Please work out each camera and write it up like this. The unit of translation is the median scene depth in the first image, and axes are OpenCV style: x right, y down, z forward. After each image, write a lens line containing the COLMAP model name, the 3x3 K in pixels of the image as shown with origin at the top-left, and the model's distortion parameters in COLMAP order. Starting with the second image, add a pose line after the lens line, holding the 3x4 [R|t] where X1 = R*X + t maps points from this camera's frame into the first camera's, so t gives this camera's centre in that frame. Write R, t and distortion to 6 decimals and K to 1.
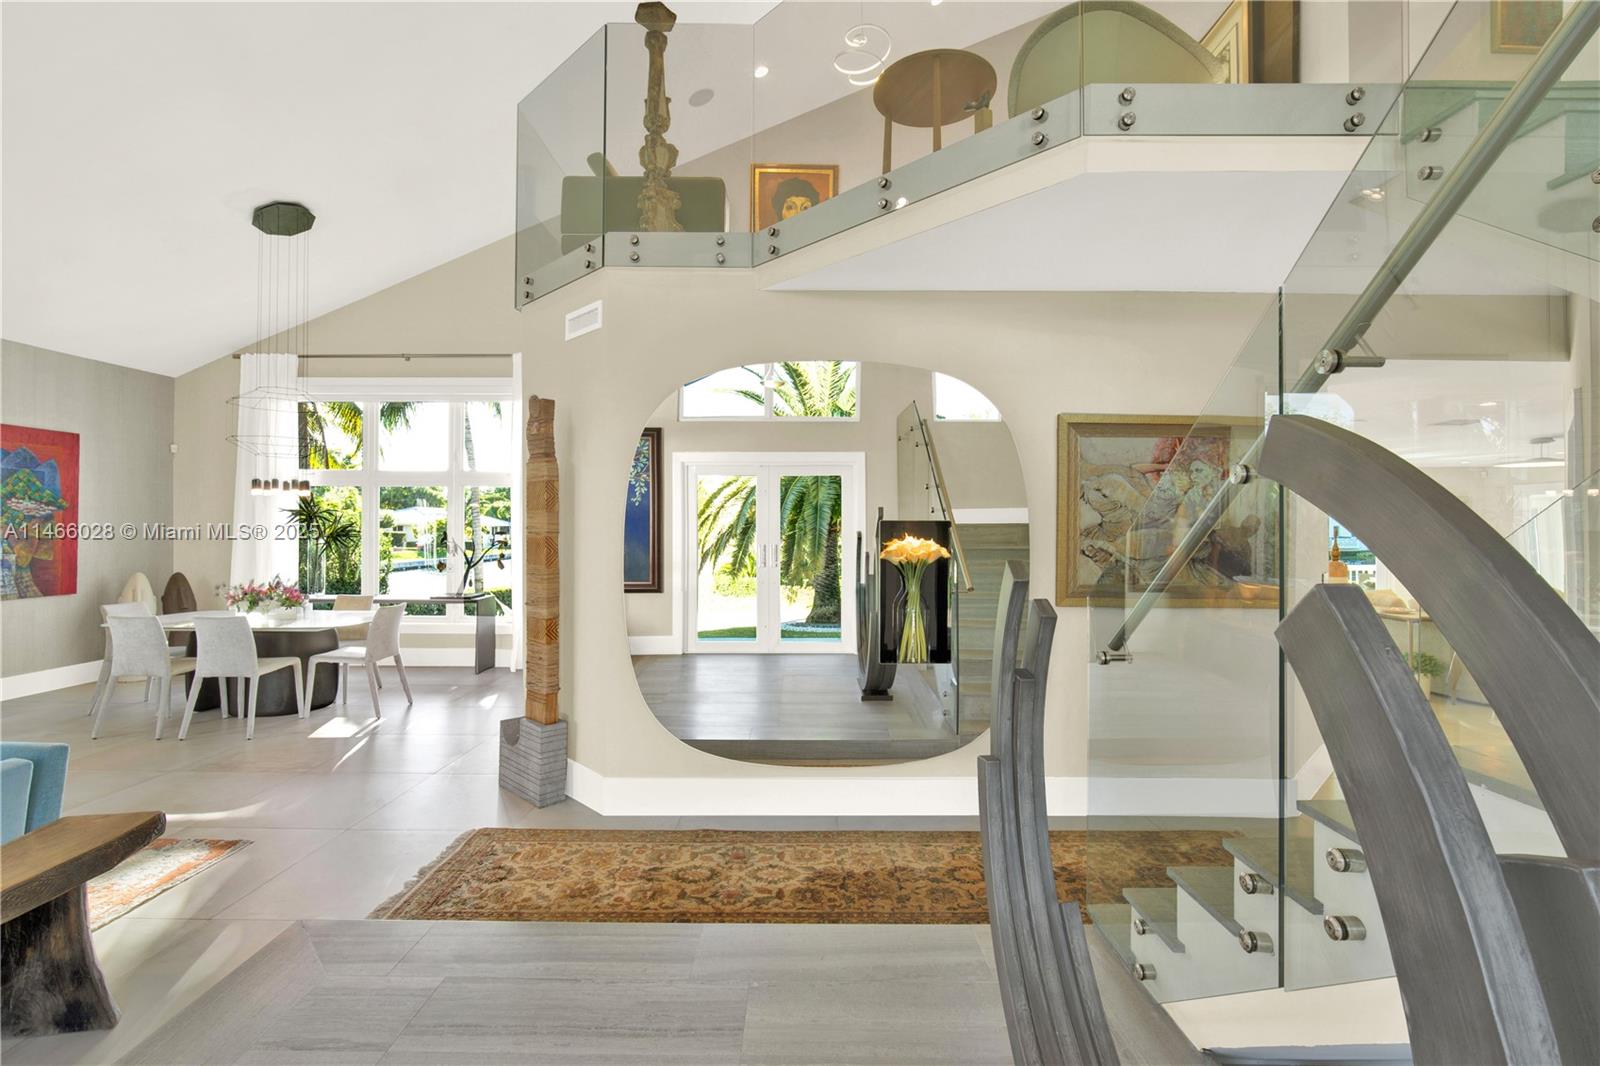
lens RADIAL K [[700.6, 0, 791.6], [0, 700.6, 521.3], [0, 0, 1]] dist [-0.019217, 0.005627]
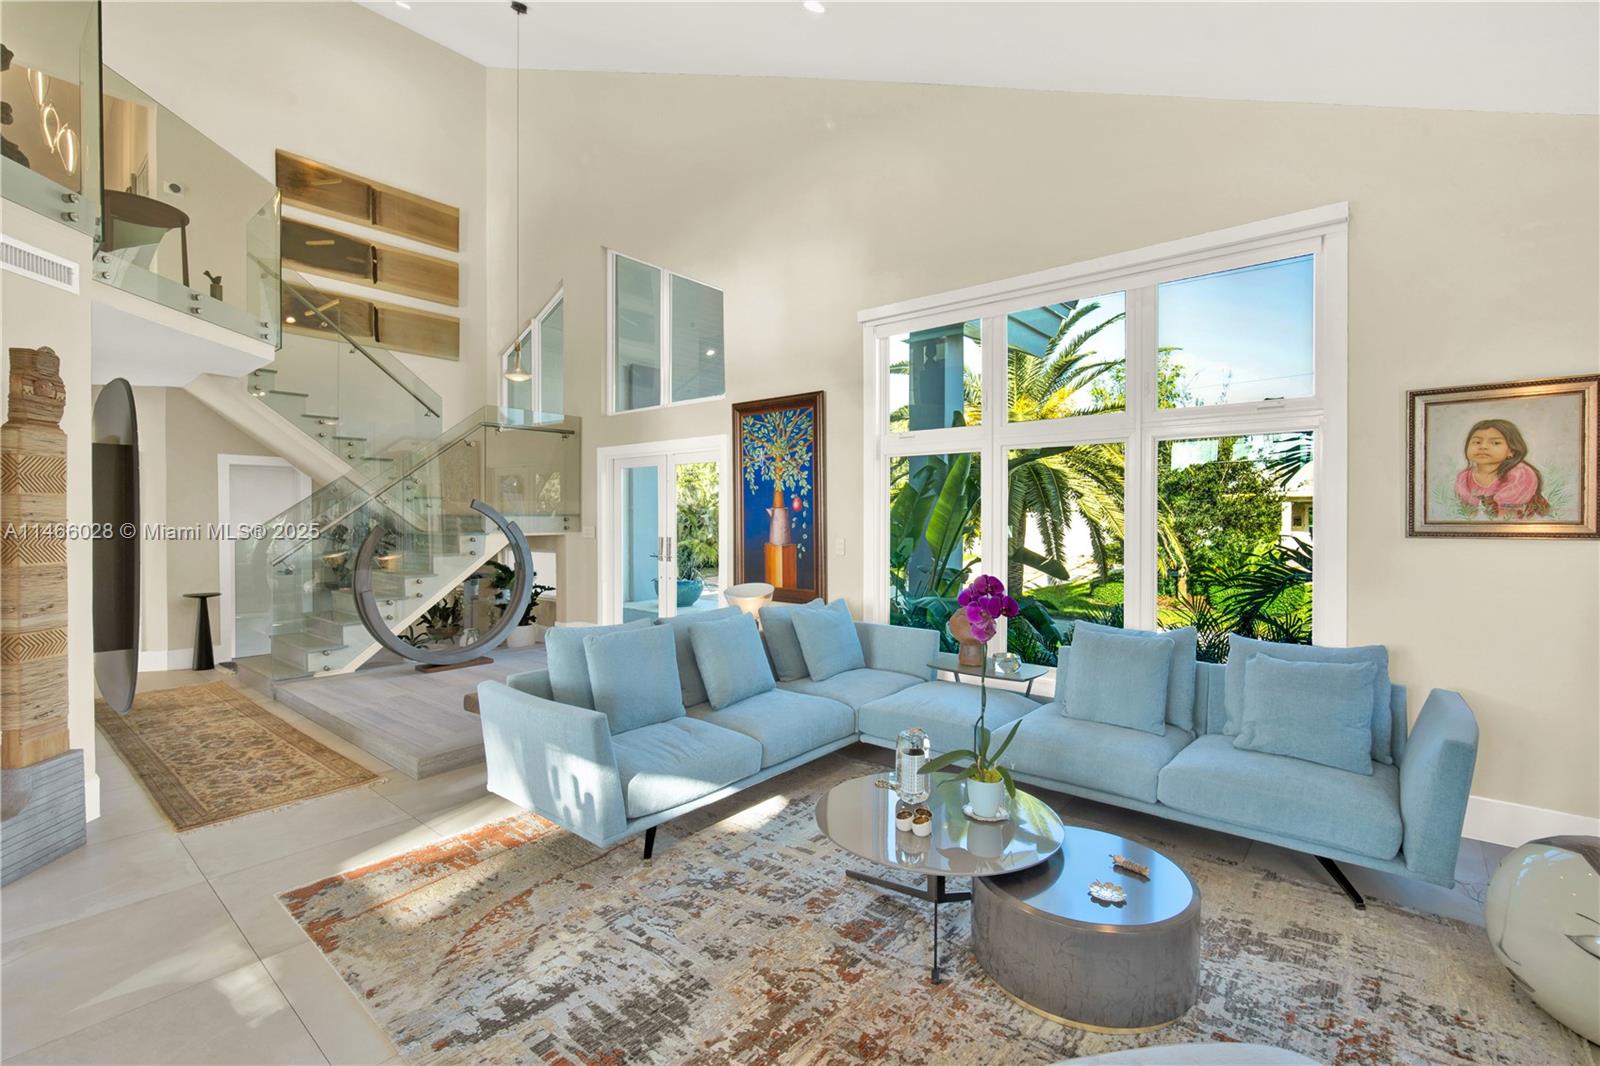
lens RADIAL K [[700.6, 0, 803.3], [0, 700.6, 529.0], [0, 0, 1]] dist [-0.019217, 0.005627]
pose [[-0.771870, -0.015715, 0.635587, -1.605724], [-0.010025, 0.999871, 0.012547, 0.007320], [-0.635702, 0.003312, -0.771928, 1.112990]]
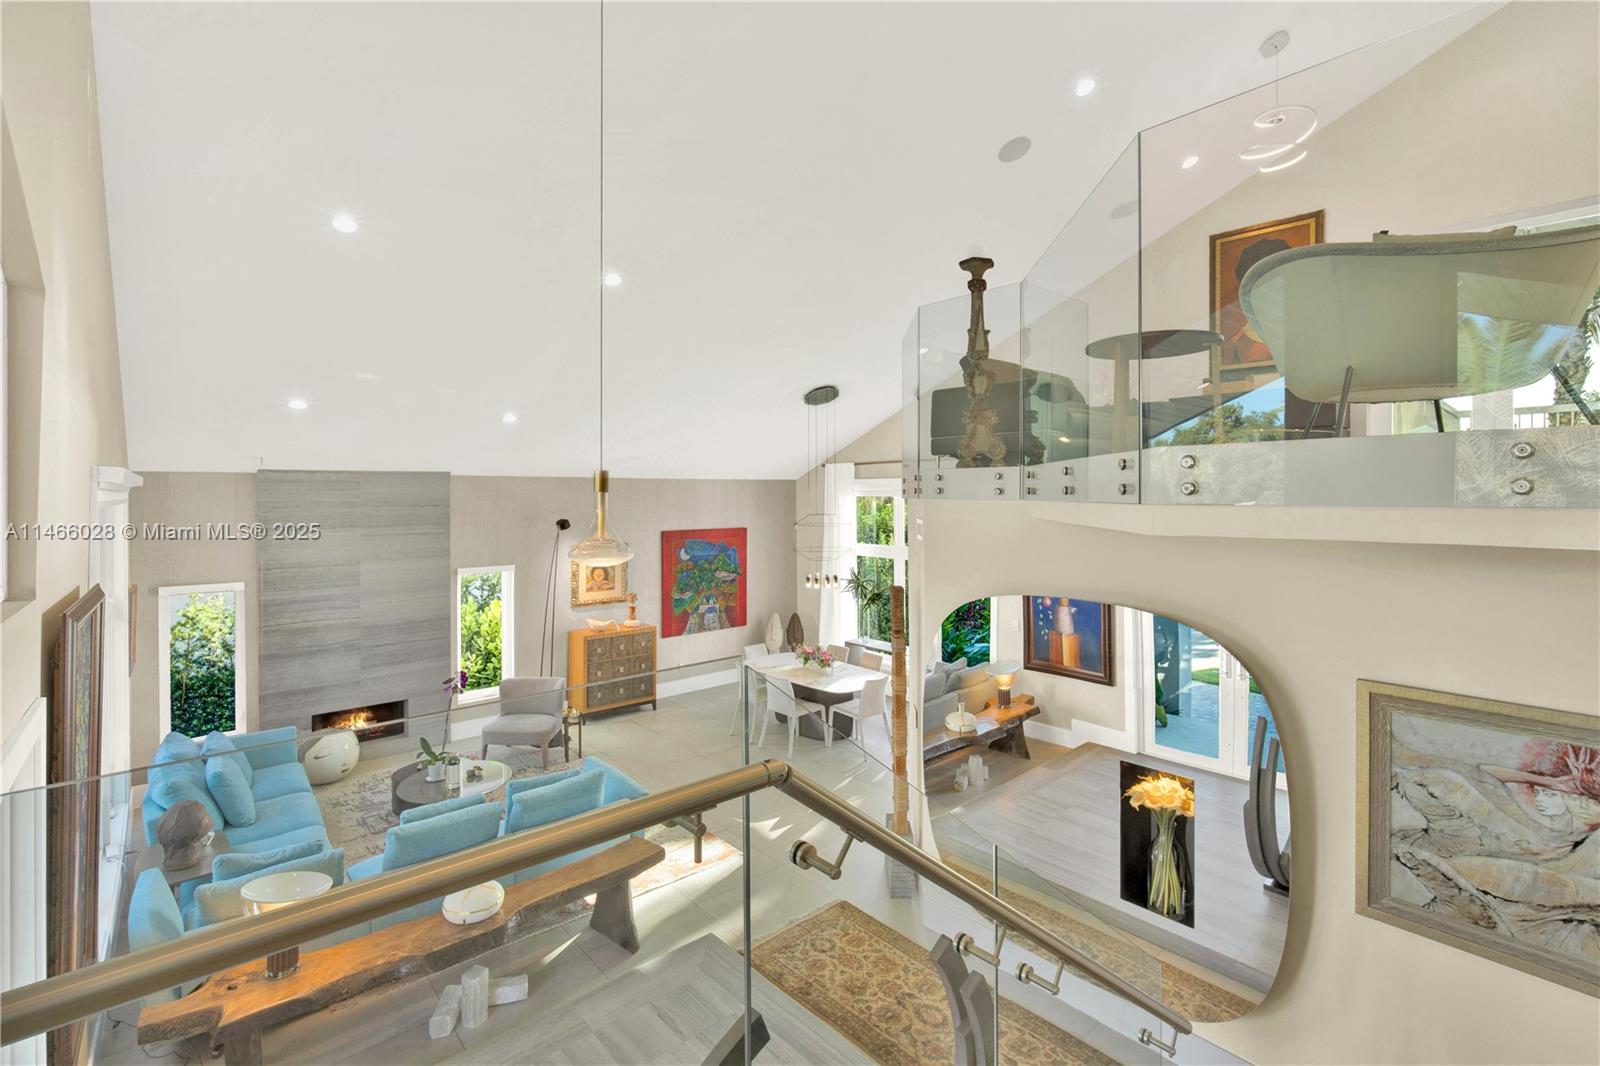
lens RADIAL K [[700.6, 0, 824.2], [0, 700.6, 493.0], [0, 0, 1]] dist [-0.019217, 0.005627]
pose [[0.687664, -0.006002, -0.726005, 0.540962], [0.010401, 0.999945, 0.001585, -0.378355], [0.725955, -0.008642, 0.687688, -0.013271]]
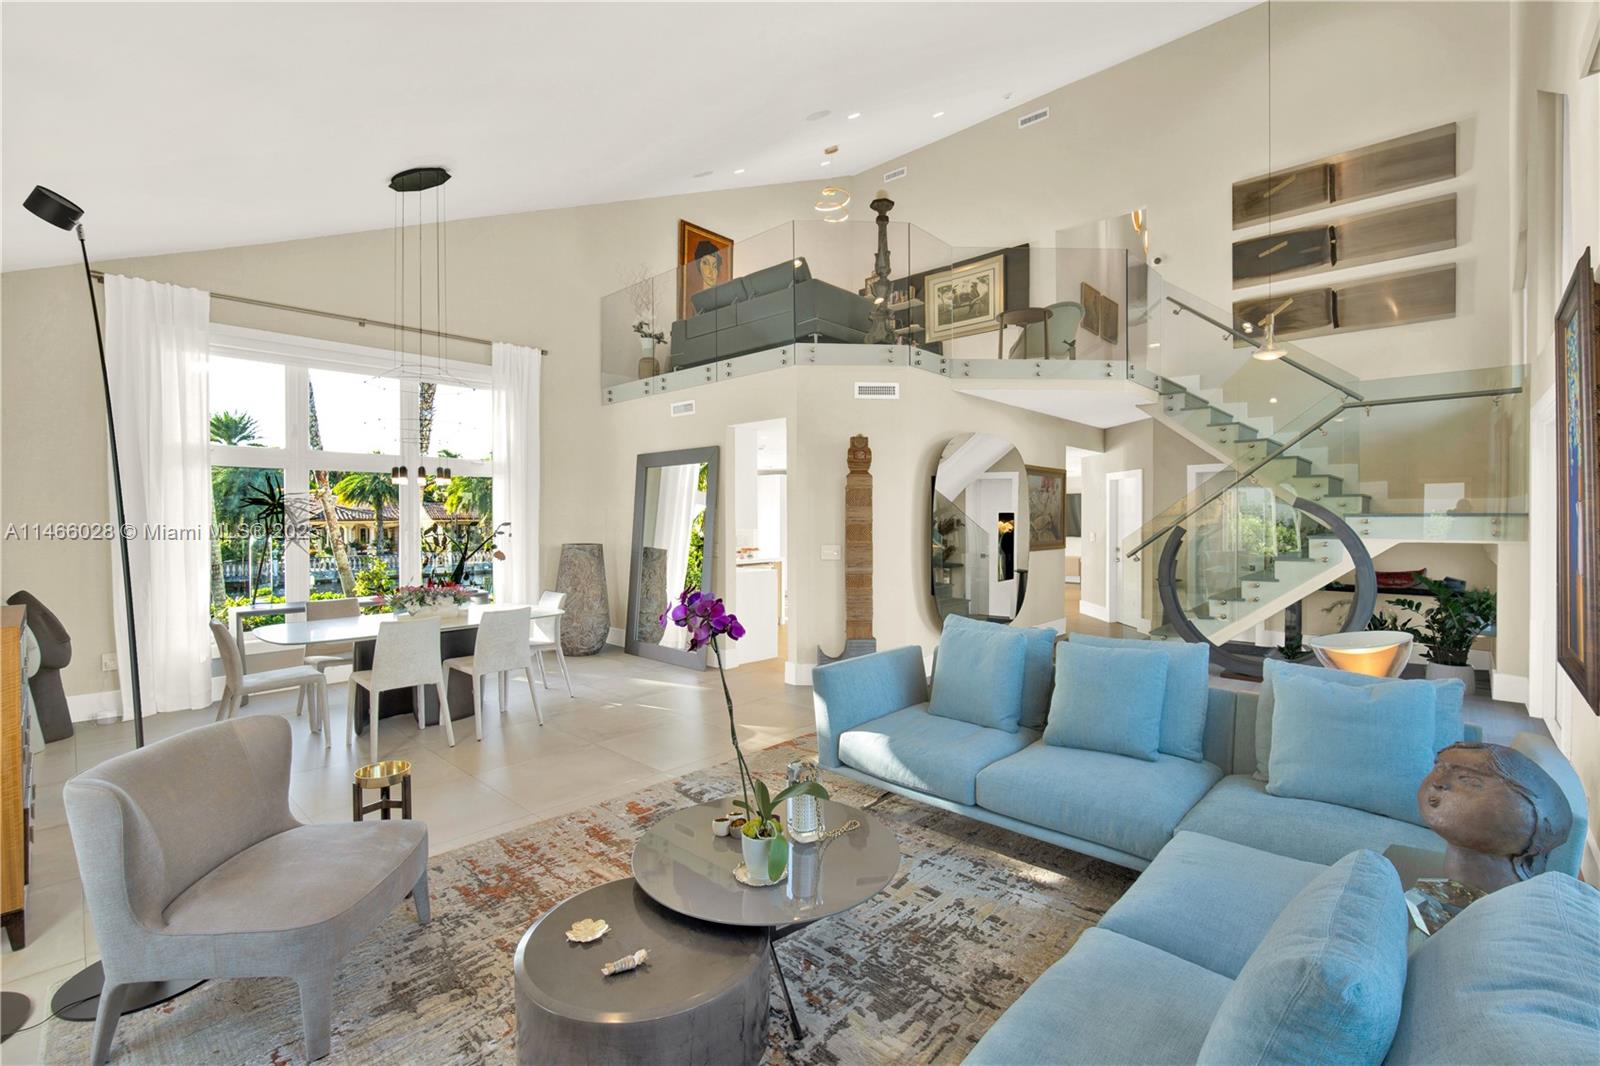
lens RADIAL K [[700.6, 0, 801.7], [0, 700.6, 519.7], [0, 0, 1]] dist [-0.019217, 0.005627]
pose [[0.673924, -0.009725, 0.738737, -1.719649], [-0.001260, 0.999897, 0.014312, -0.008381], [-0.738800, -0.010576, 0.673842, 0.024701]]
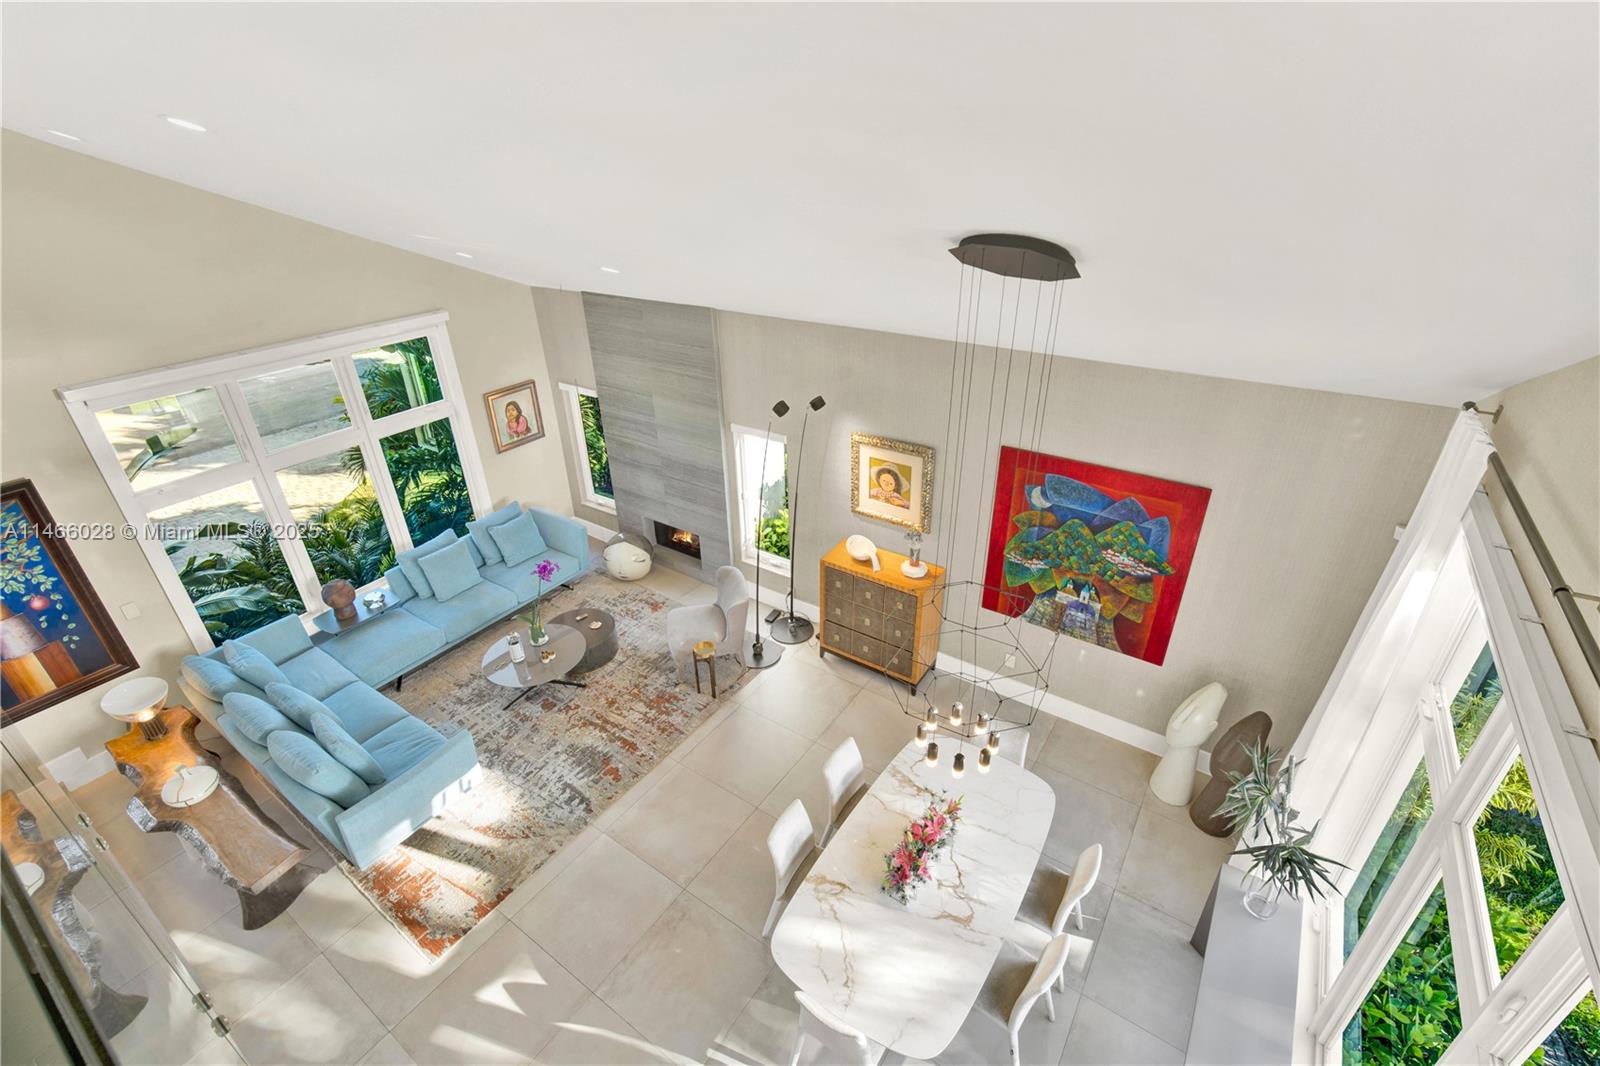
lens RADIAL K [[700.6, 0, 814.3], [0, 700.6, 530.7], [0, 0, 1]] dist [-0.019217, 0.005627]
pose [[-0.543459, 0.405461, -0.735019, -0.487213], [0.013039, 0.879583, 0.475566, -0.784684], [0.839334, 0.248867, -0.483304, 1.829040]]
